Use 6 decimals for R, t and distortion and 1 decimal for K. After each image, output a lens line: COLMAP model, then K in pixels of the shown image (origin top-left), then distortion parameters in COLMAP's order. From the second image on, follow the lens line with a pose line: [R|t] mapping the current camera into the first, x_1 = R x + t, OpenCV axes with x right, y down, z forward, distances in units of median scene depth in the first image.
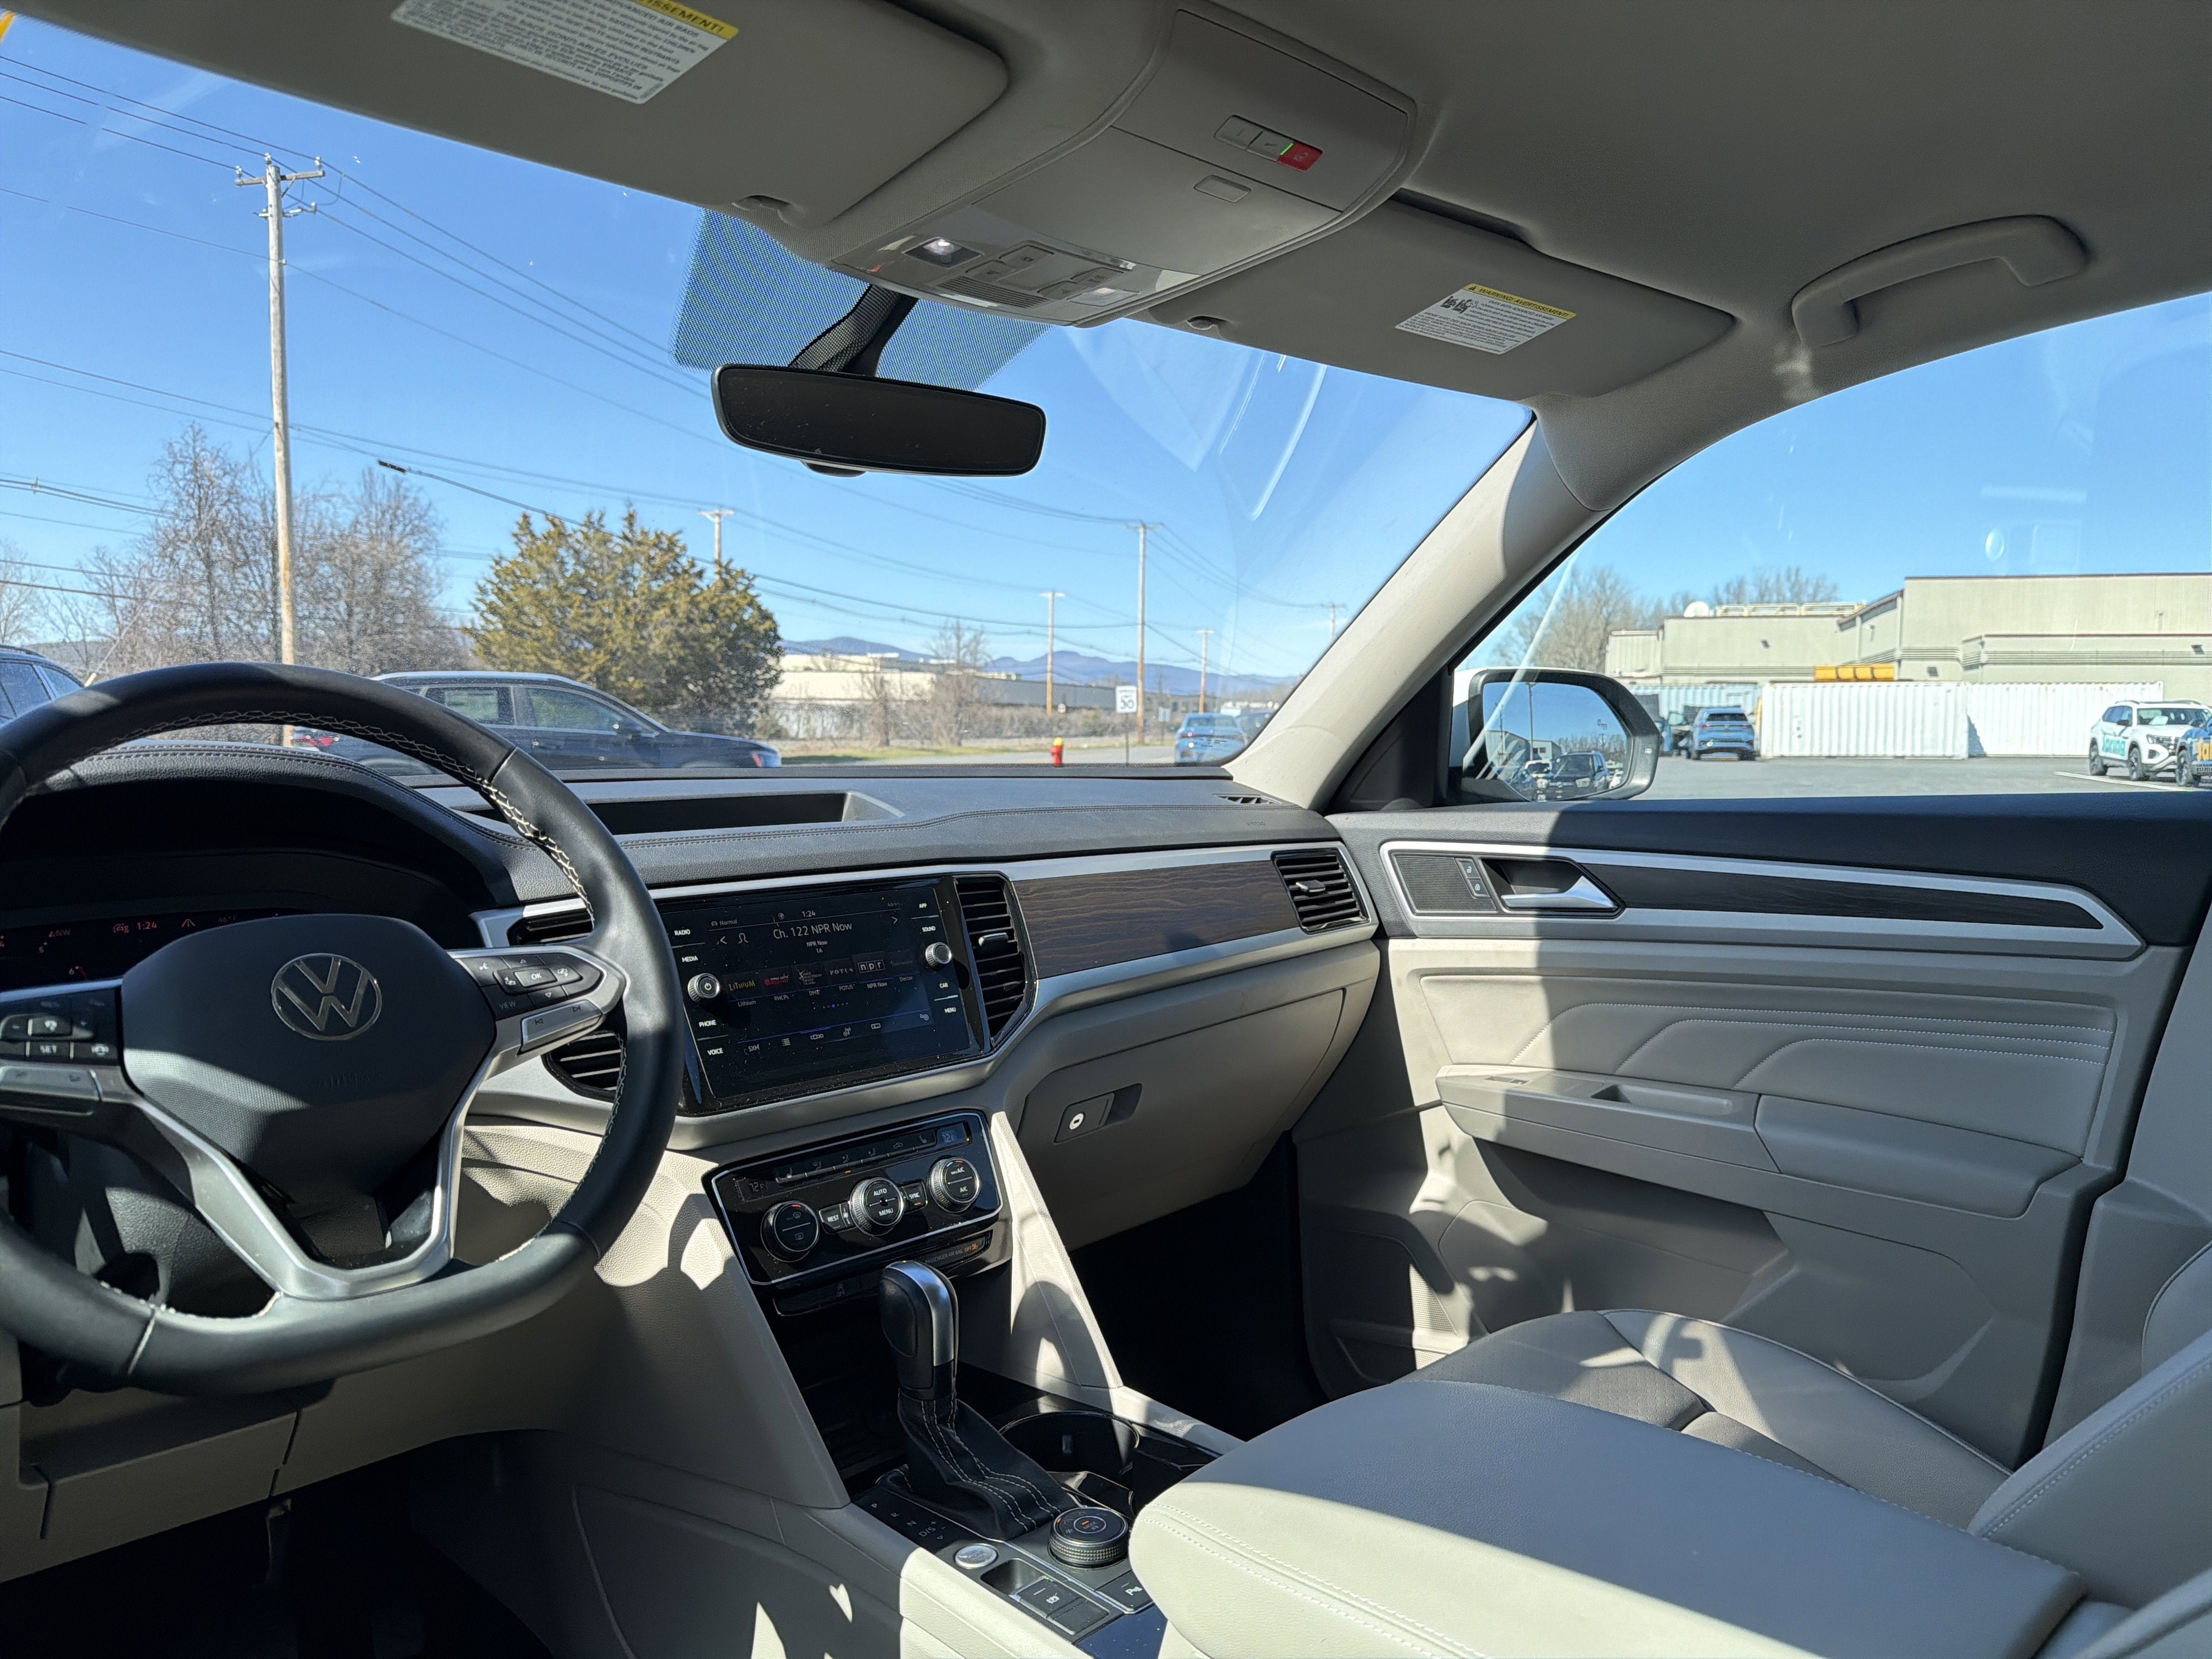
lens RADIAL K [[1572.3, 0, 1141.9], [0, 1572.3, 796.3], [0, 0, 1]] dist [0.028182, -0.038028]
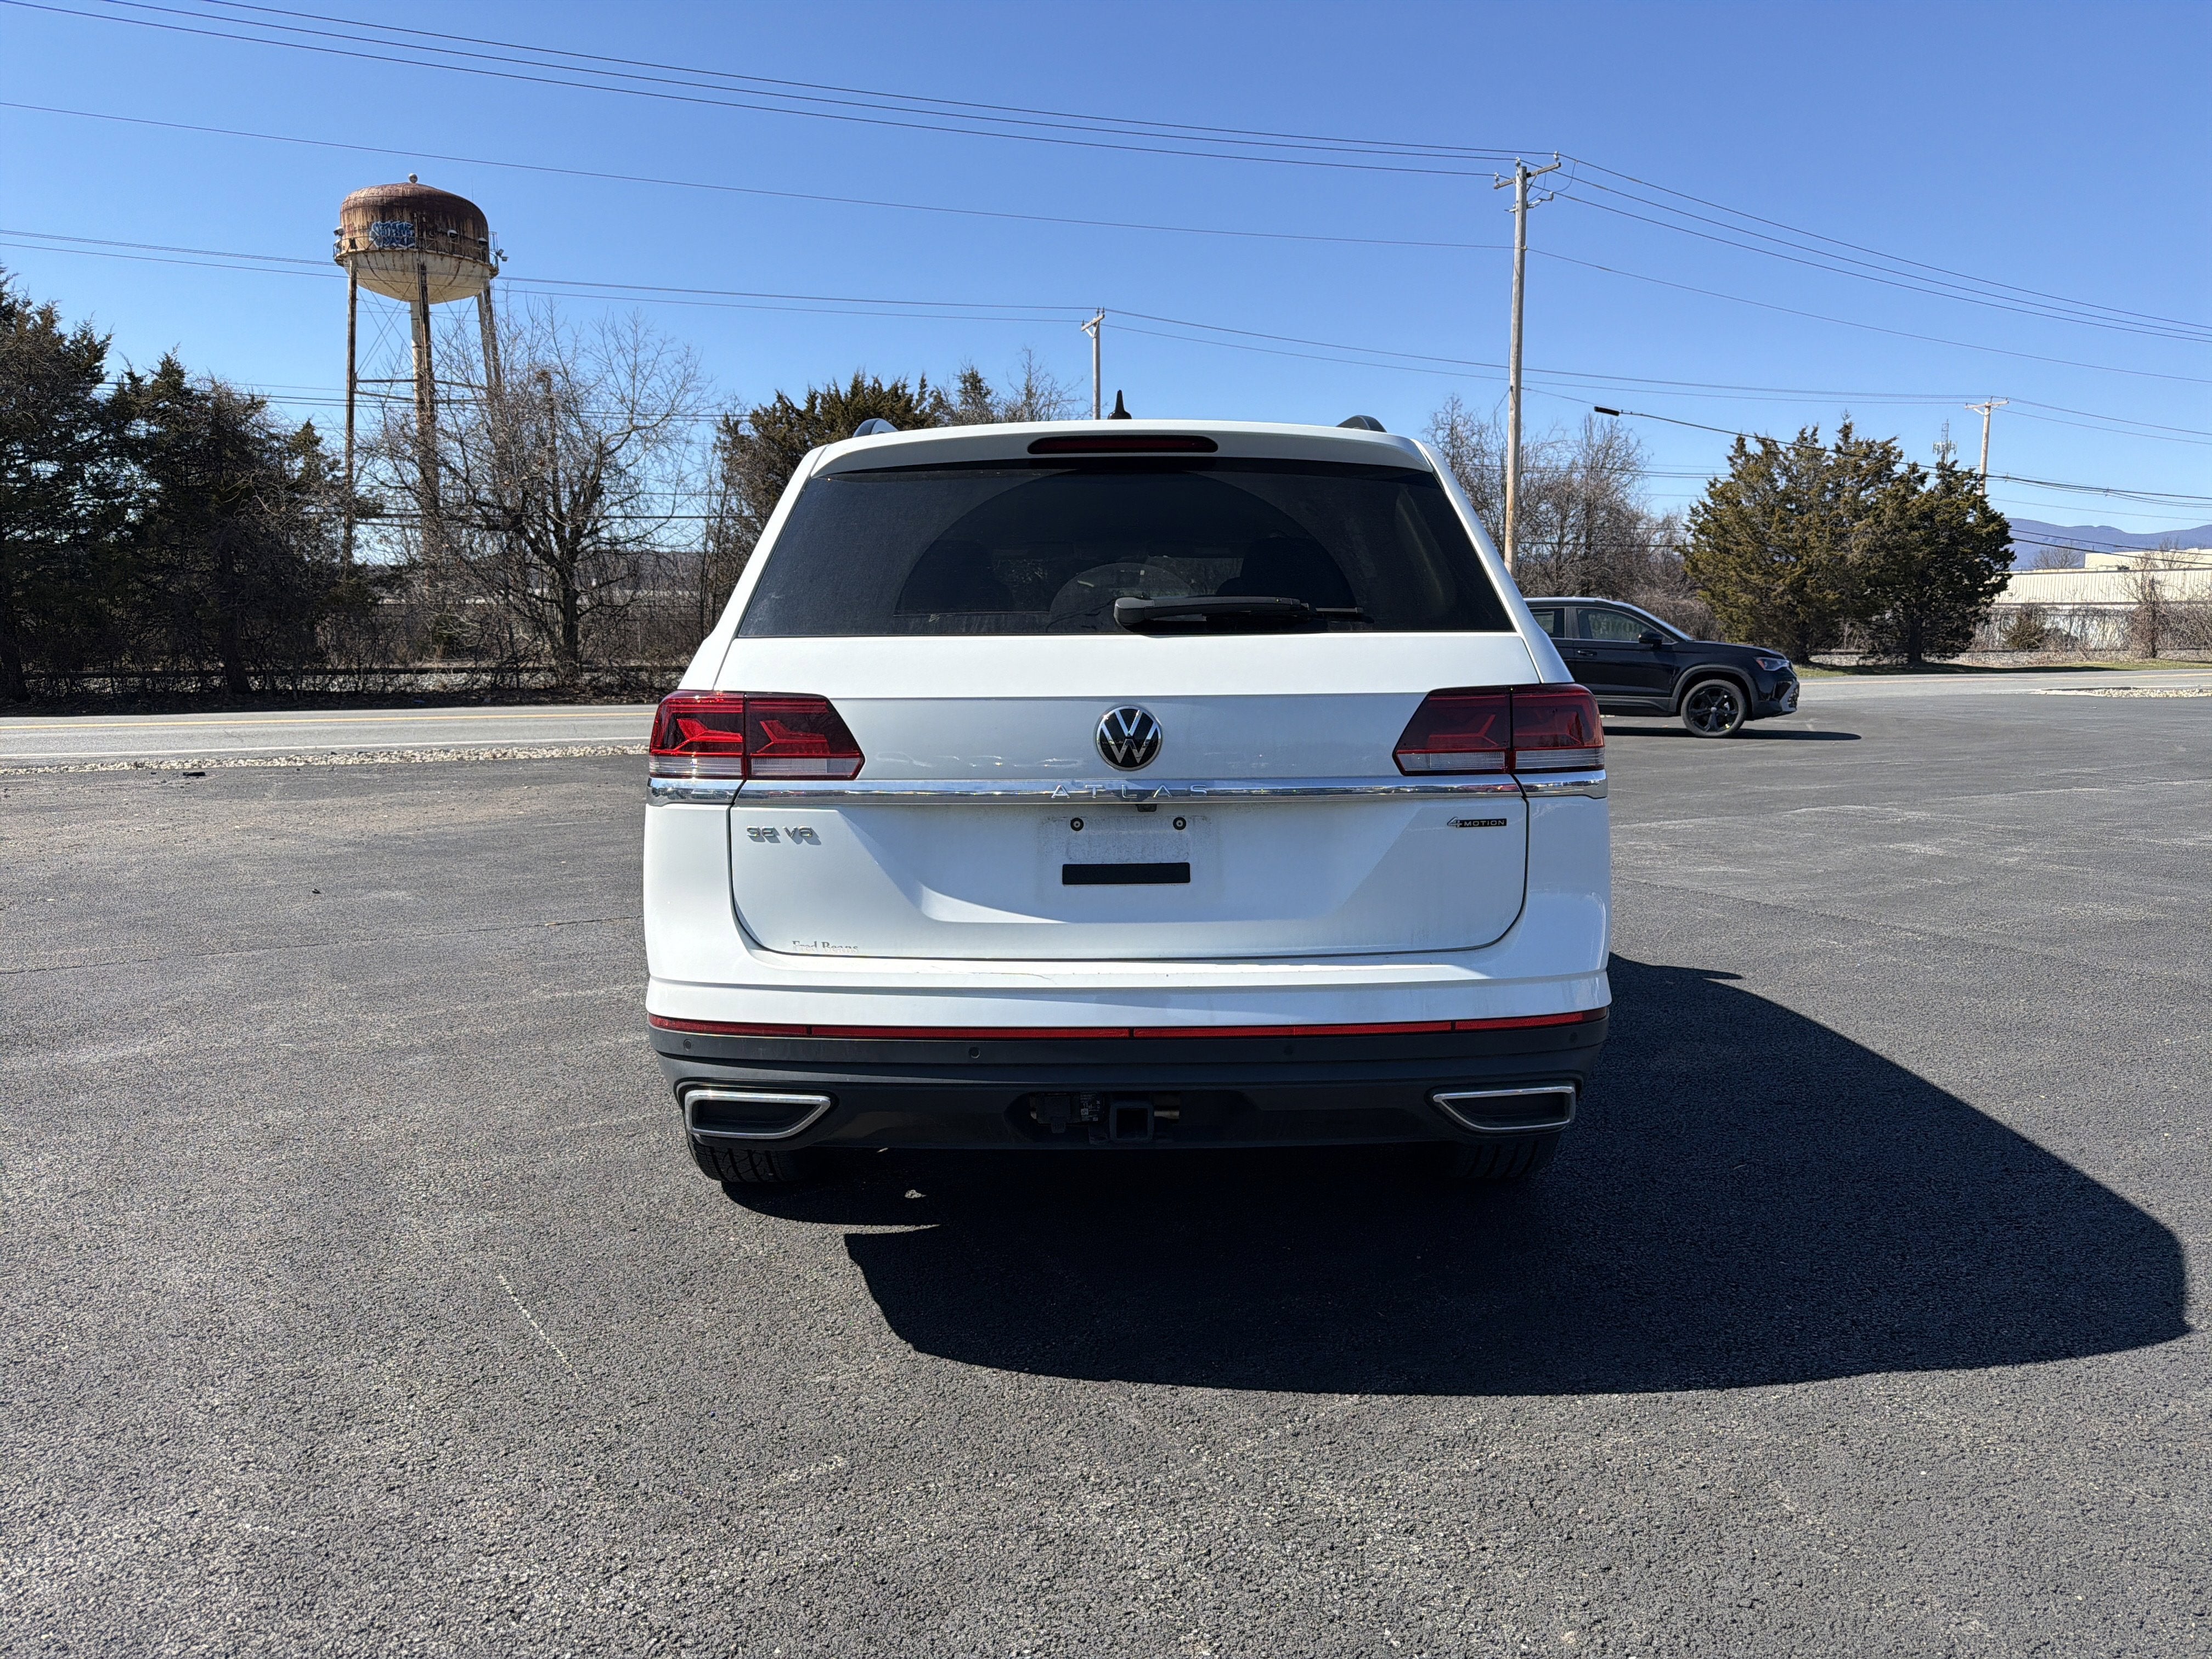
lens RADIAL K [[1572.3, 0, 1098.5], [0, 1572.3, 833.1], [0, 0, 1]] dist [0.028182, -0.038028]
pose [[0.698754, 0.082888, -0.710544, 0.111876], [-0.026584, 0.995587, 0.089996, 0.003885], [0.714868, -0.043996, 0.697874, -0.080608]]
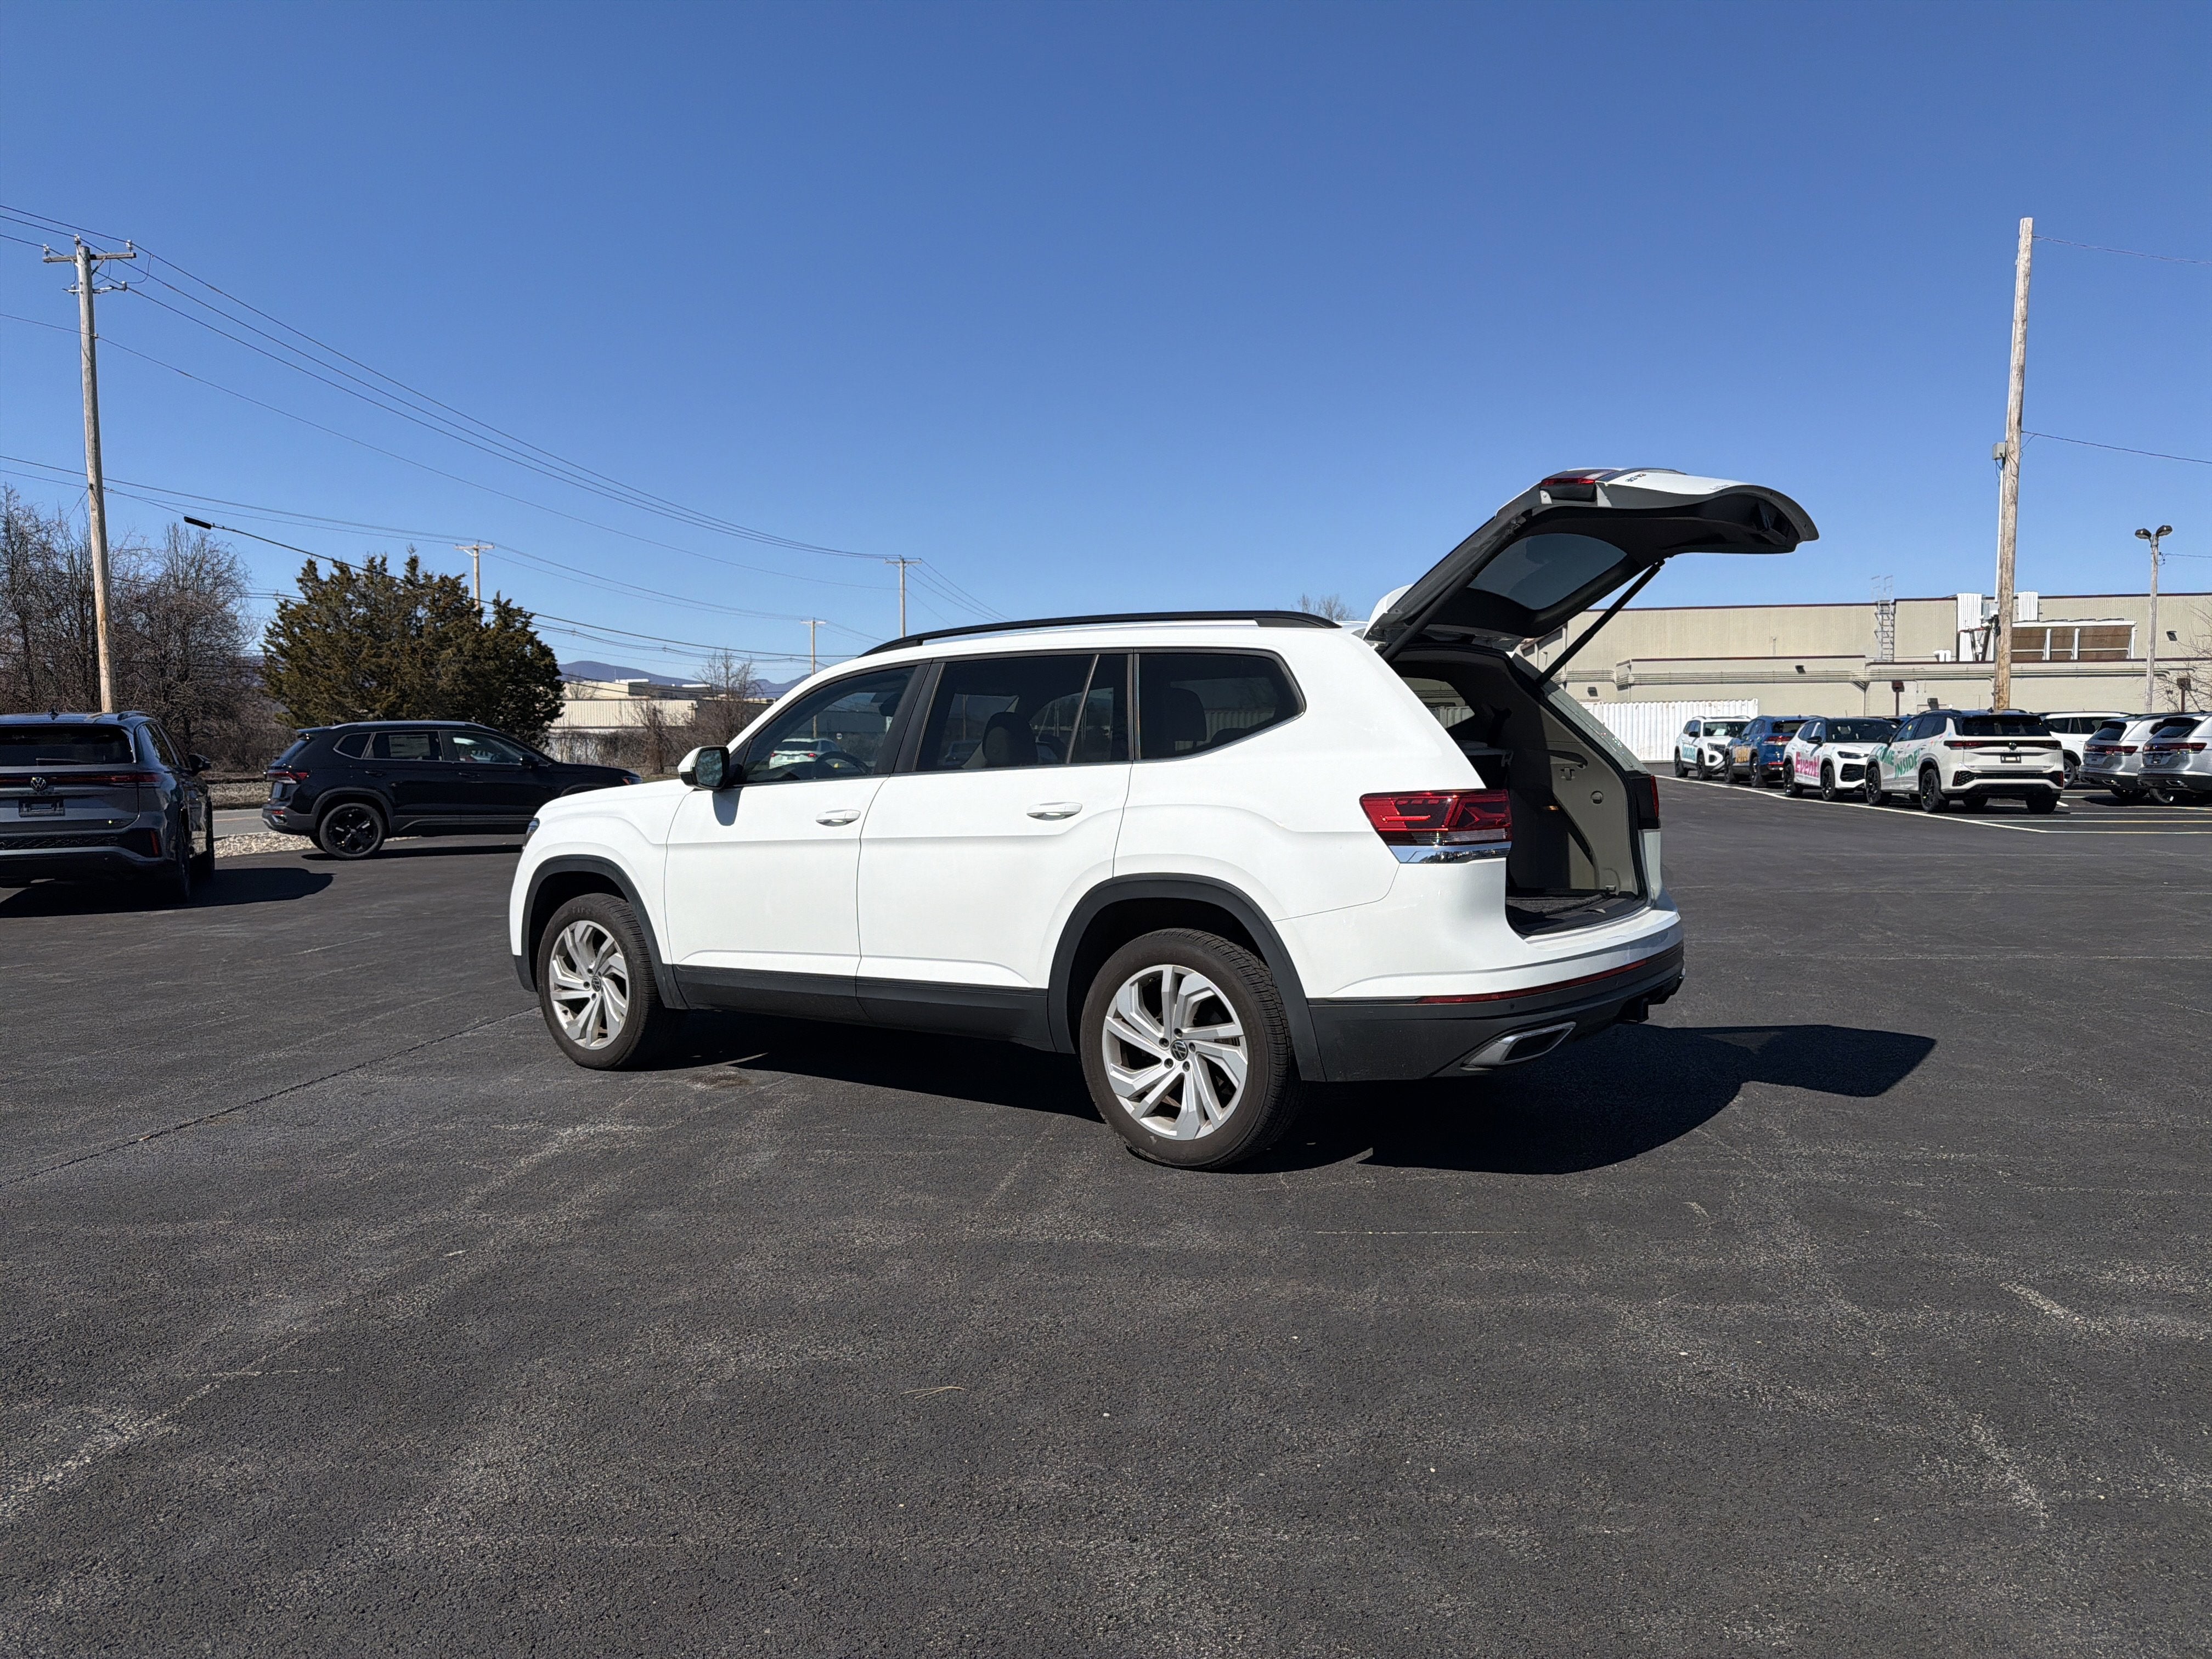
lens RADIAL K [[1572.3, 0, 1115.8], [0, 1572.3, 834.4], [0, 0, 1]] dist [0.028182, -0.038028]
pose [[0.990855, -0.024831, 0.132629, -0.002329], [0.023376, 0.999648, 0.012515, 0.005823], [-0.132893, -0.009300, 0.991087, -0.157968]]
